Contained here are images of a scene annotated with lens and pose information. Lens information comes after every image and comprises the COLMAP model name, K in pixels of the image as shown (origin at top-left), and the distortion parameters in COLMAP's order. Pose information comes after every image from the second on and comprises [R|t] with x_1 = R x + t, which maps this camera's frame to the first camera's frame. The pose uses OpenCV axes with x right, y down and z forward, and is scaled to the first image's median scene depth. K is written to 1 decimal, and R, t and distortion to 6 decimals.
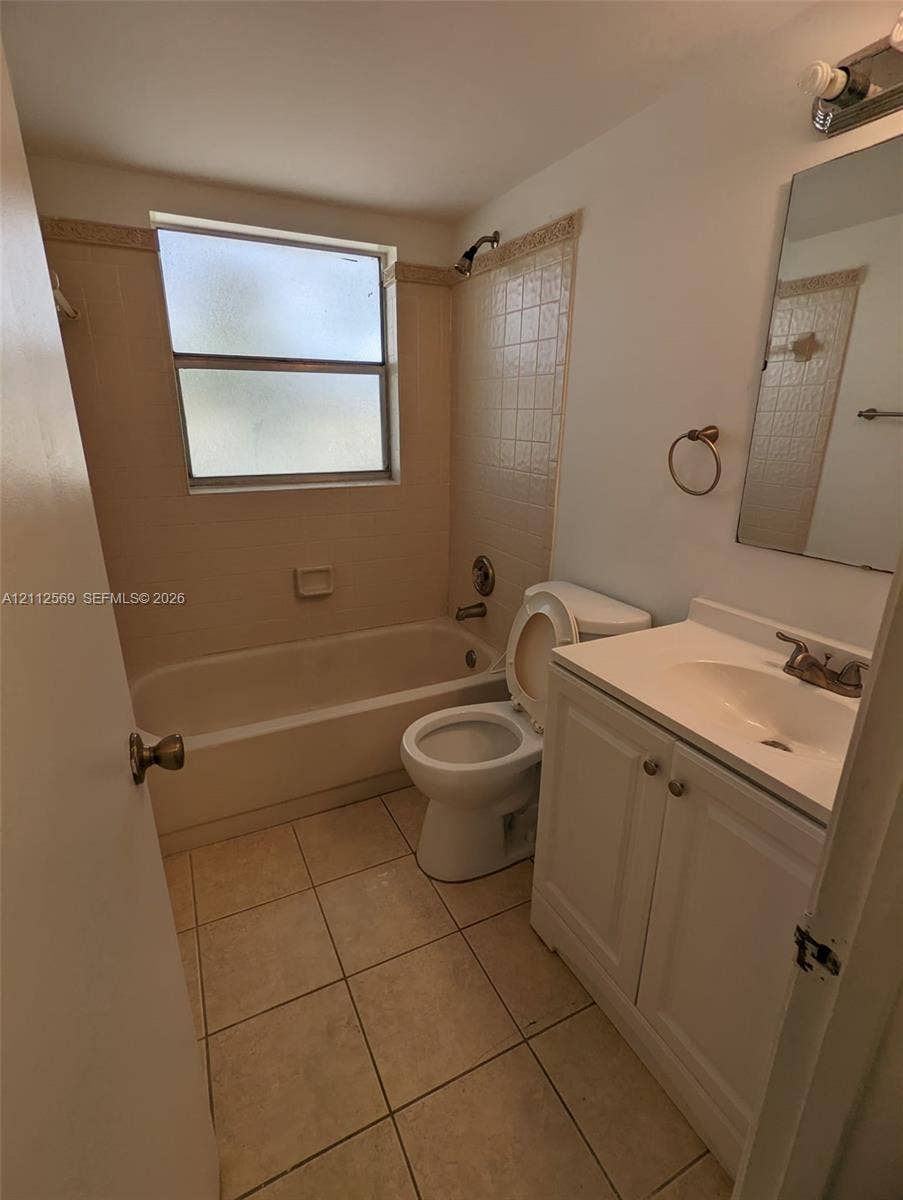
lens RADIAL K [[567.8, 0, 445.1], [0, 567.8, 604.1], [0, 0, 1]] dist [-0.002635, -0.000492]
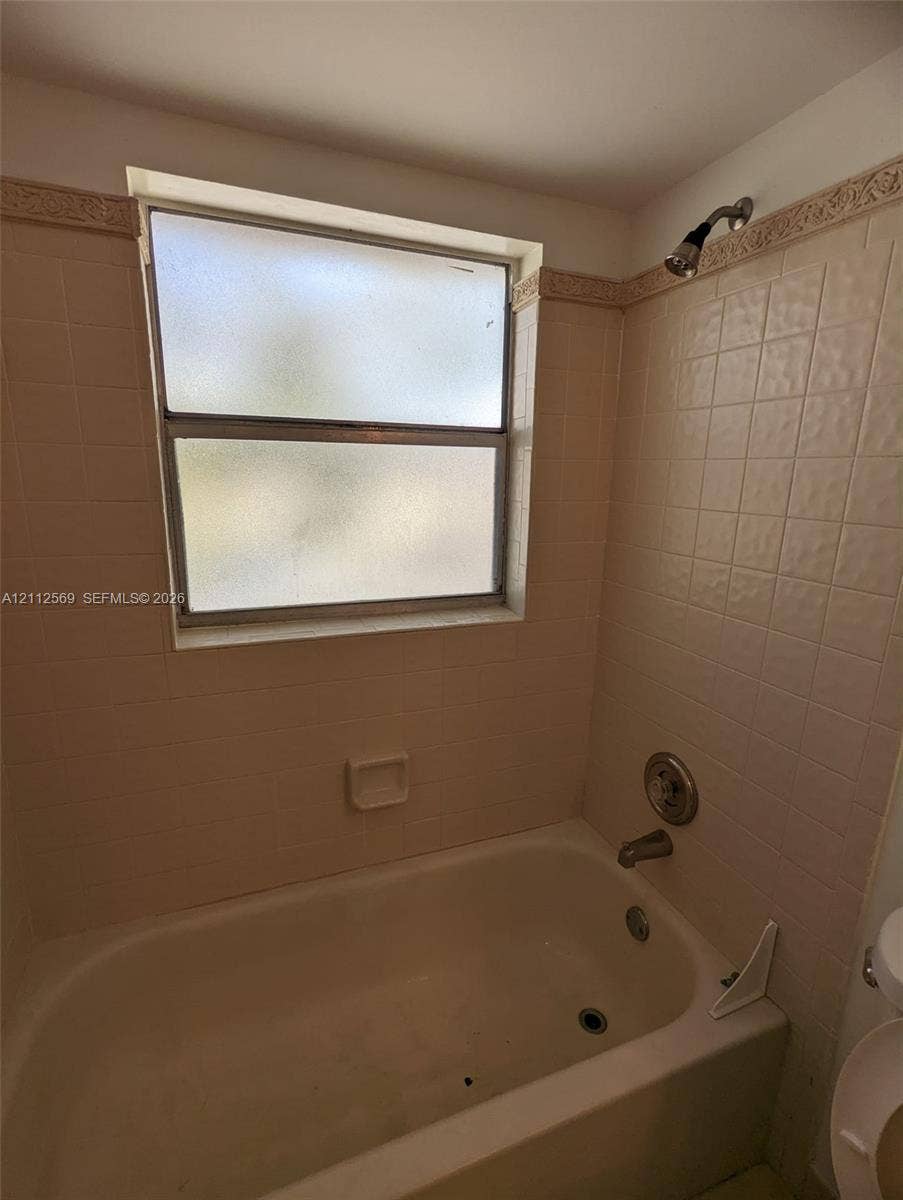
lens RADIAL K [[567.8, 0, 454.7], [0, 567.8, 600.1], [0, 0, 1]] dist [-0.002635, -0.000492]
pose [[0.996949, 0.026375, -0.073459, -0.118274], [-0.034072, 0.993828, -0.105574, -0.179839], [0.070221, 0.107754, 0.991694, 0.418540]]
